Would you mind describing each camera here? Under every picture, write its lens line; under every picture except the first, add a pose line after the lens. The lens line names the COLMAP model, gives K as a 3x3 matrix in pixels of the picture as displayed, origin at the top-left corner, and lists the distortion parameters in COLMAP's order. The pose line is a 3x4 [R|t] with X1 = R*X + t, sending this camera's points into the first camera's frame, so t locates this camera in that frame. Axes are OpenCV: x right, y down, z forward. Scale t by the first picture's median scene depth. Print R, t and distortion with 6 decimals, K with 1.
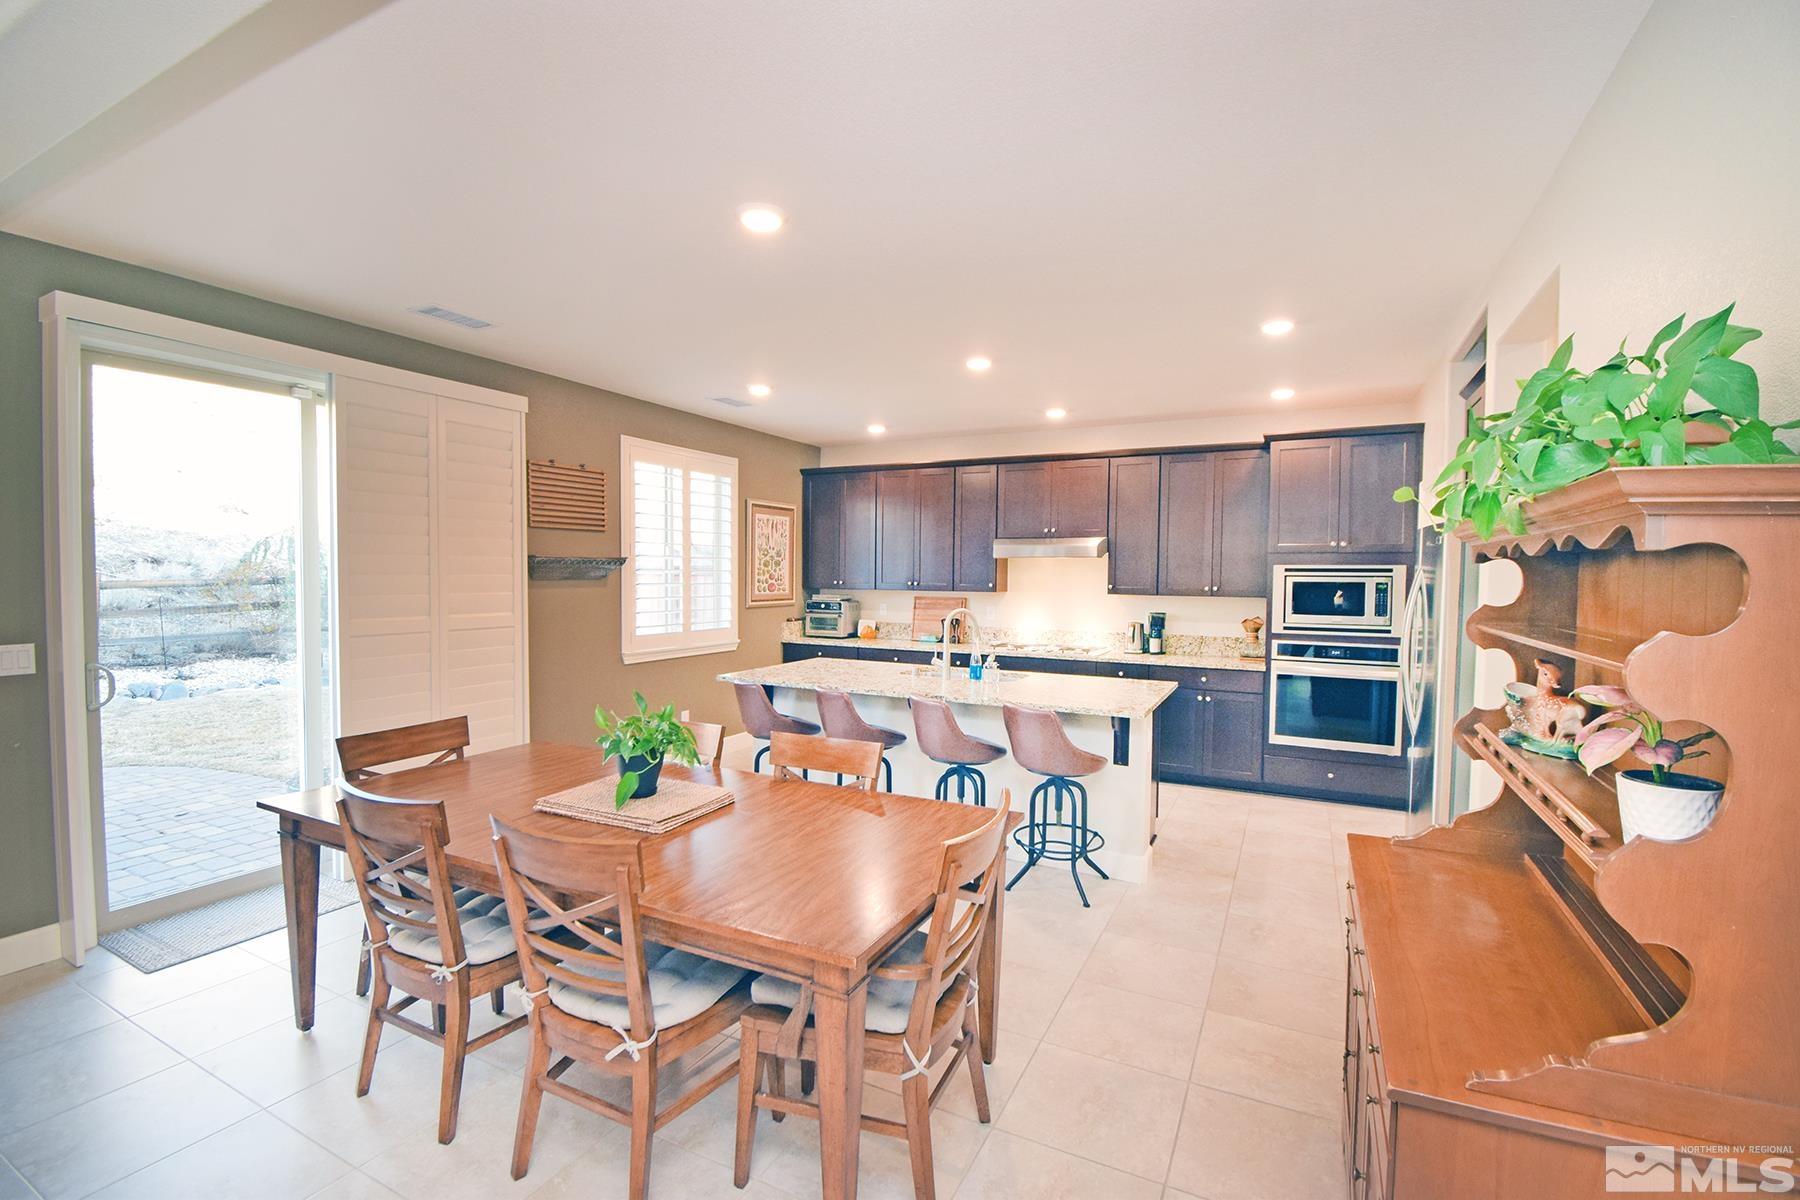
lens RADIAL K [[791.0, 0, 894.0], [0, 791.0, 600.0], [0, 0, 1]] dist [0.008150, -0.000026]
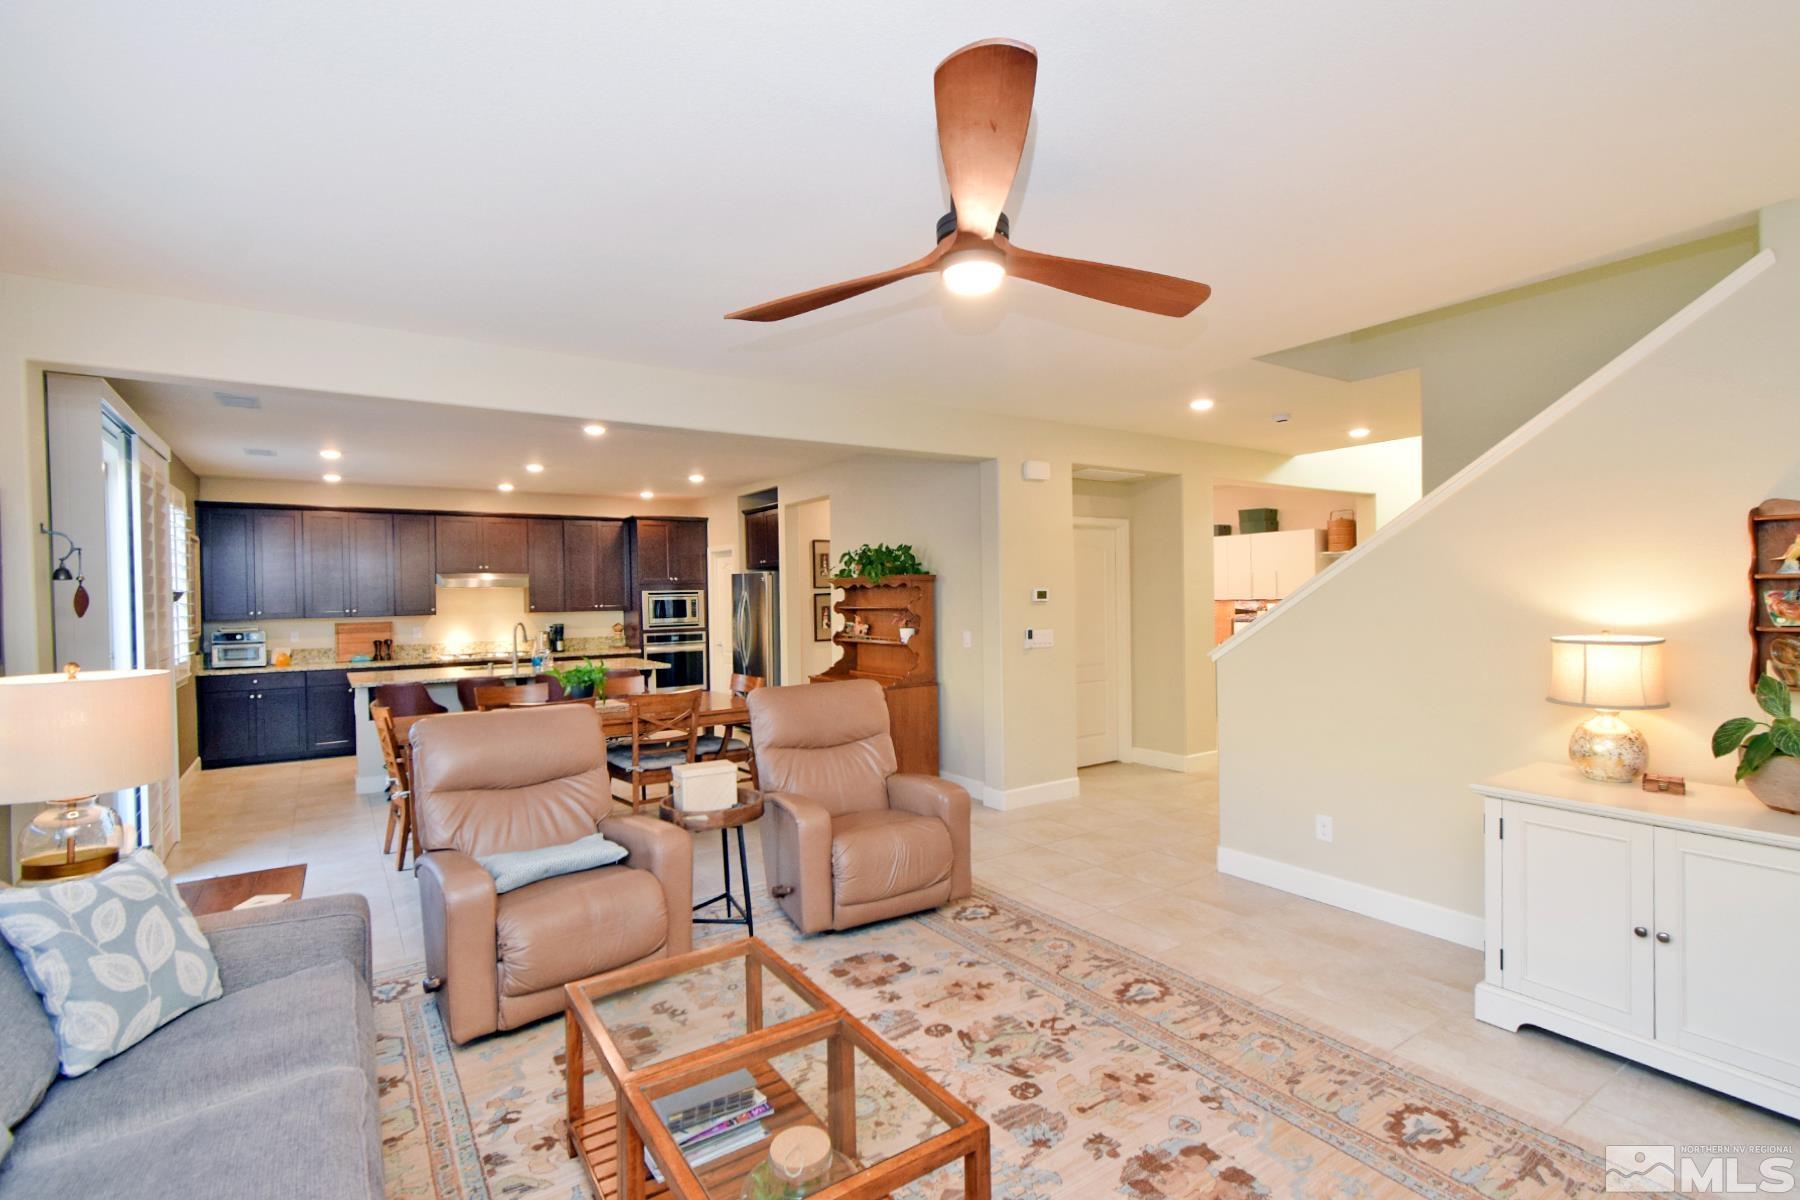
lens RADIAL K [[837.4, 0, 900.0], [0, 837.4, 600.0], [0, 0, 1]] dist [0.008666, -0.000124]
pose [[0.471530, -0.022424, 0.881565, -0.878823], [0.050932, 0.998700, -0.001839, 0.007480], [-0.880378, 0.045768, 0.472059, -0.365434]]
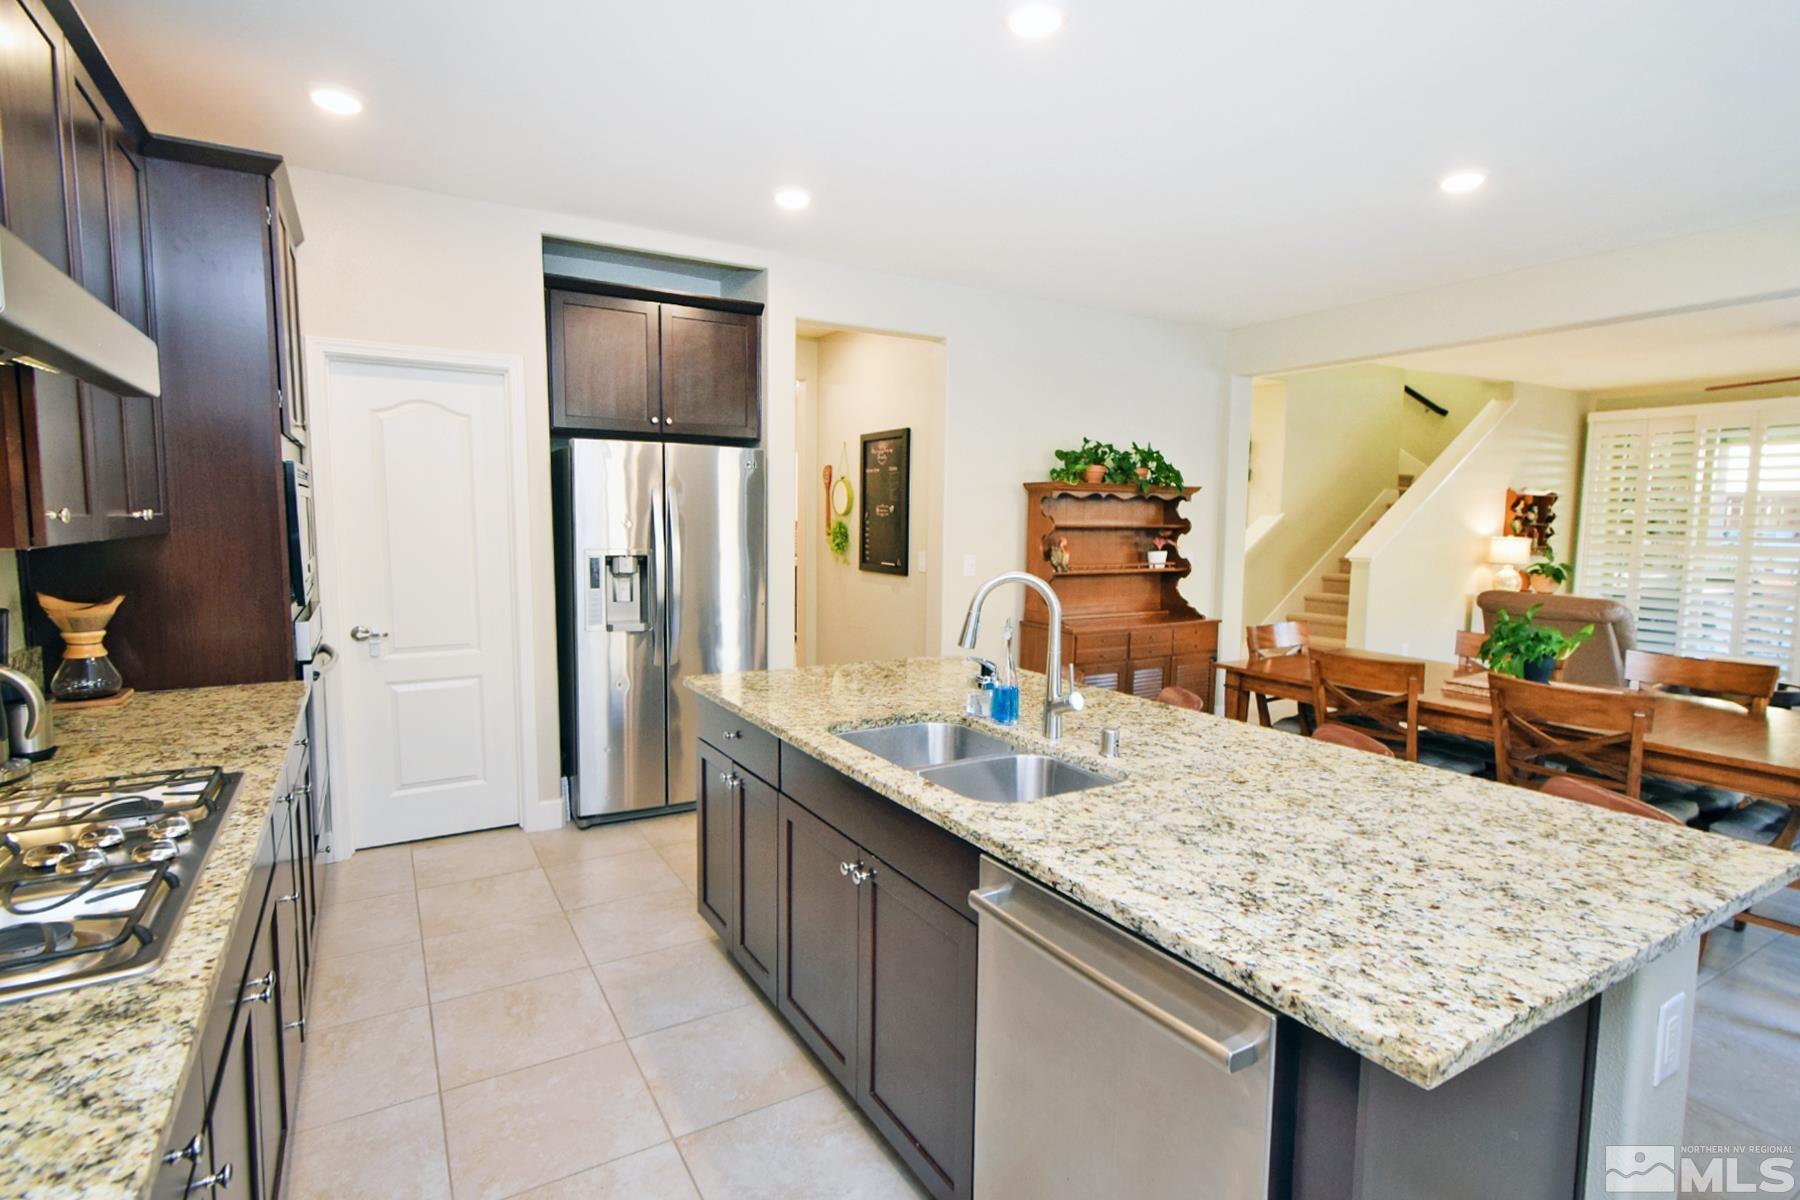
lens RADIAL K [[882.7, 0, 900.0], [0, 882.7, 600.0], [0, 0, 1]] dist [0.010966, 0.000001]
pose [[-0.854310, -0.069274, 0.515127, -0.091256], [-0.002881, 0.991694, 0.128584, -0.031272], [-0.519756, 0.108367, -0.847414, 1.276614]]
